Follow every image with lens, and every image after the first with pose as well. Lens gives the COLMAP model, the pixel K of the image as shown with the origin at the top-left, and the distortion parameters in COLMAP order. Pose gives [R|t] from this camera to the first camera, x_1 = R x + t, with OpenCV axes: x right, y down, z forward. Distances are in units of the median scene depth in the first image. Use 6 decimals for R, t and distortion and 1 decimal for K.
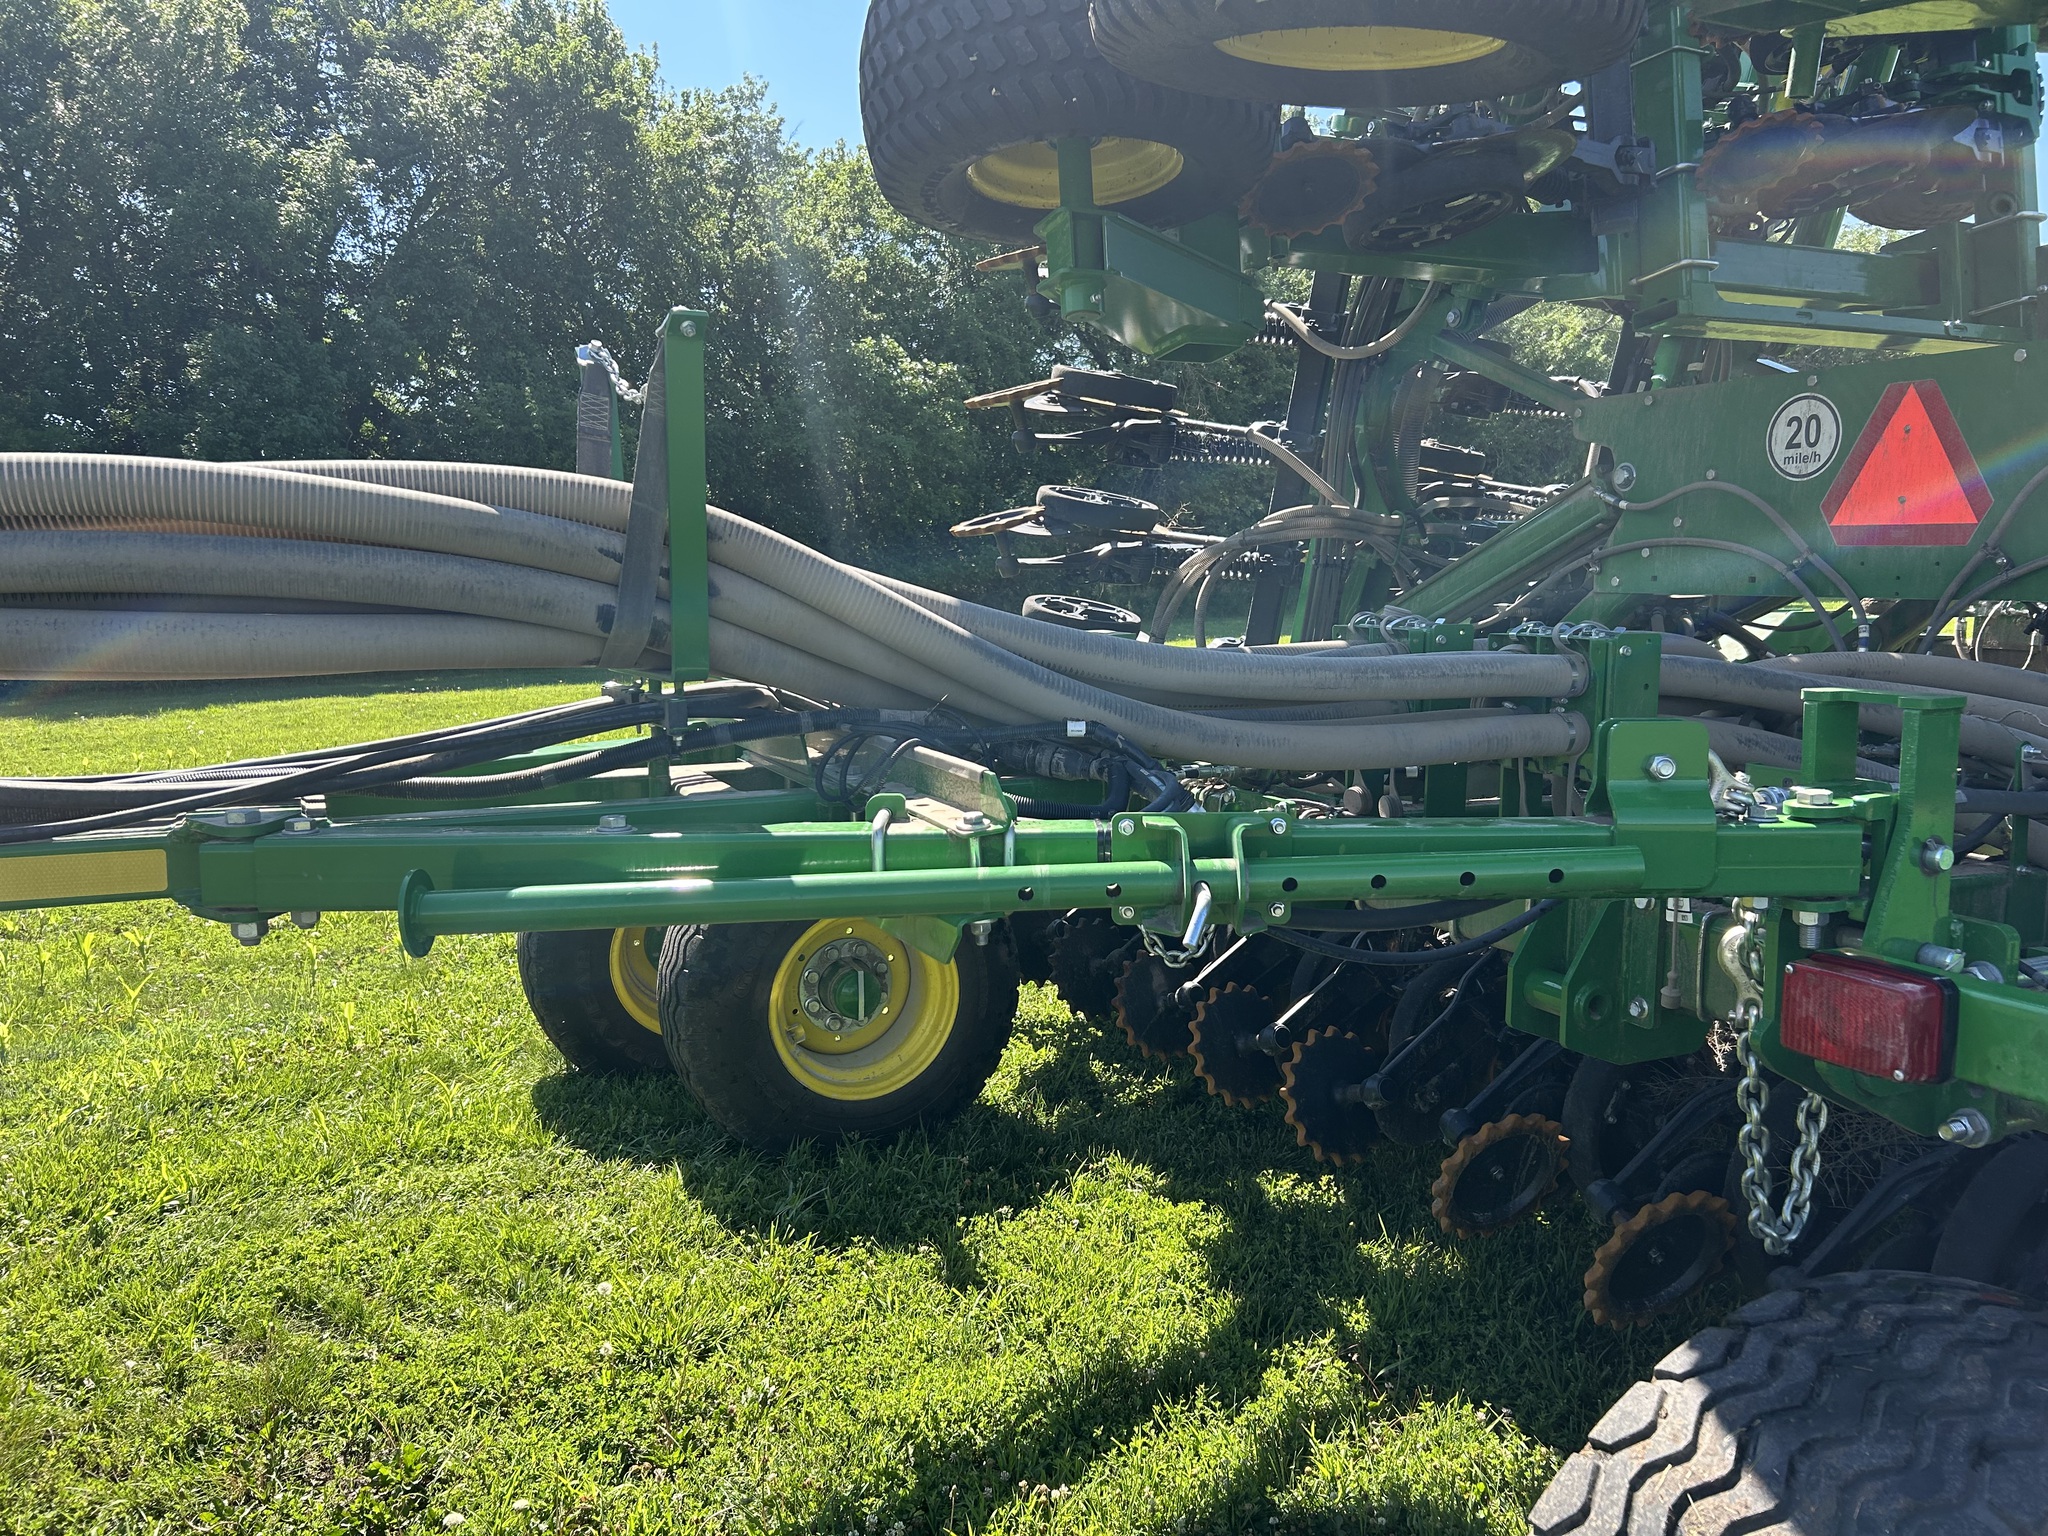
lens RADIAL K [[1617.2, 0, 1049.5], [0, 1617.2, 771.5], [0, 0, 1]] dist [0.024265, 0.000917]
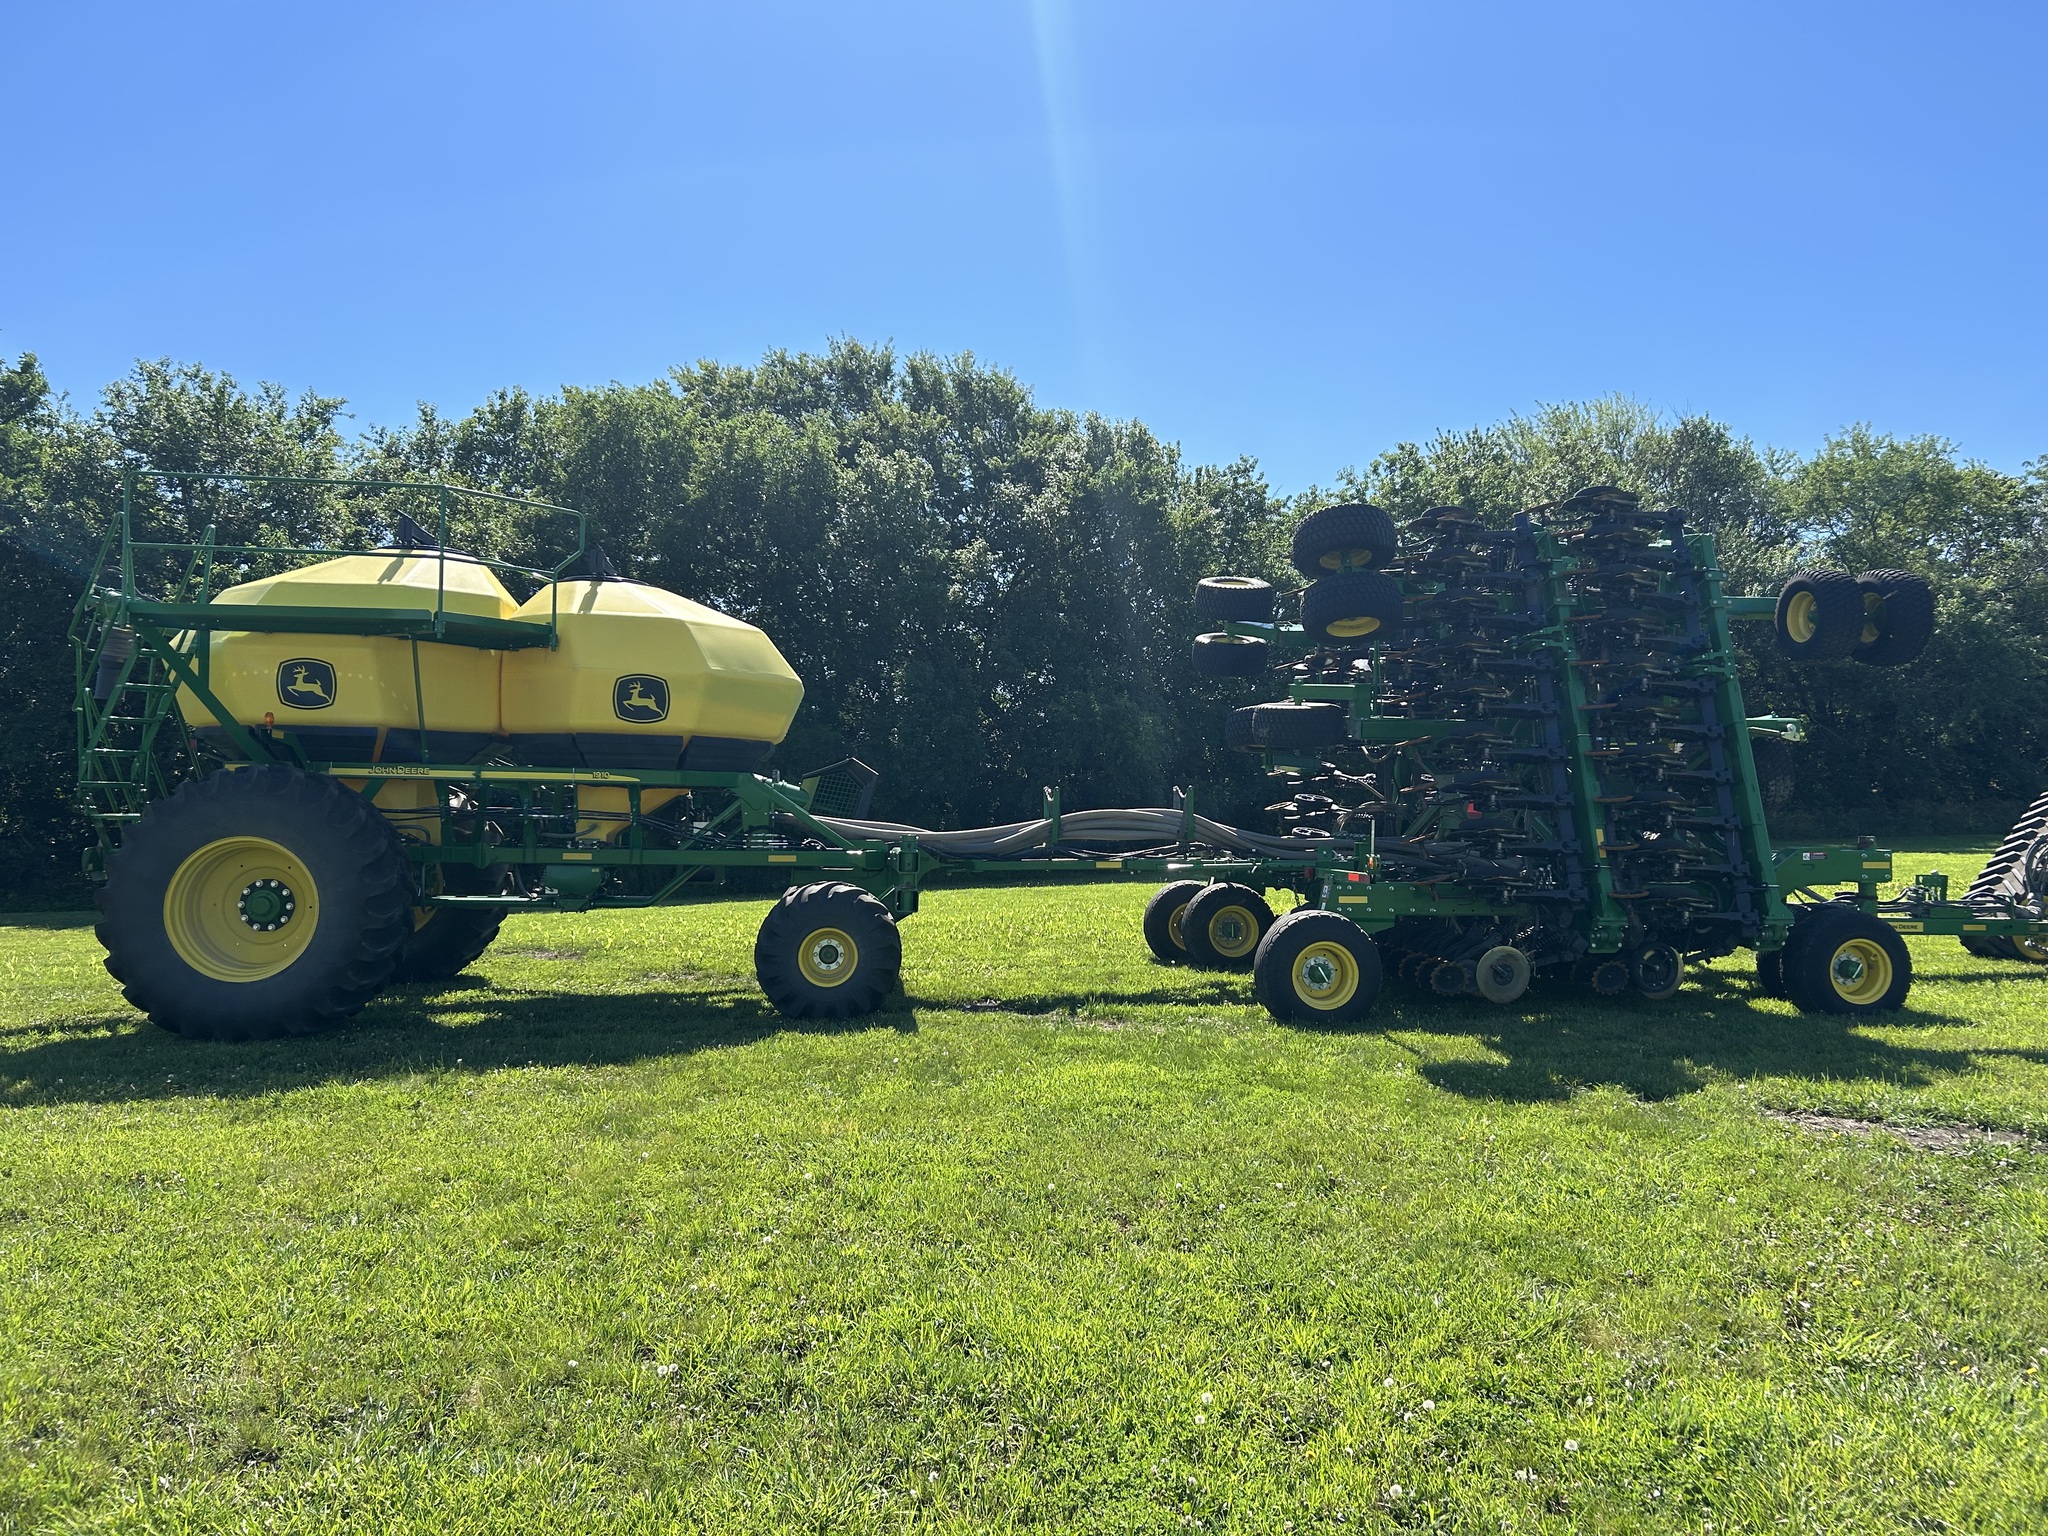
lens RADIAL K [[1617.2, 0, 1049.5], [0, 1617.2, 771.5], [0, 0, 1]] dist [0.024265, 0.000917]
pose [[0.953179, -0.009156, -0.302267, 0.090585], [-0.033953, 0.989981, -0.137055, 0.042668], [0.300494, 0.140901, 0.943319, -0.395460]]
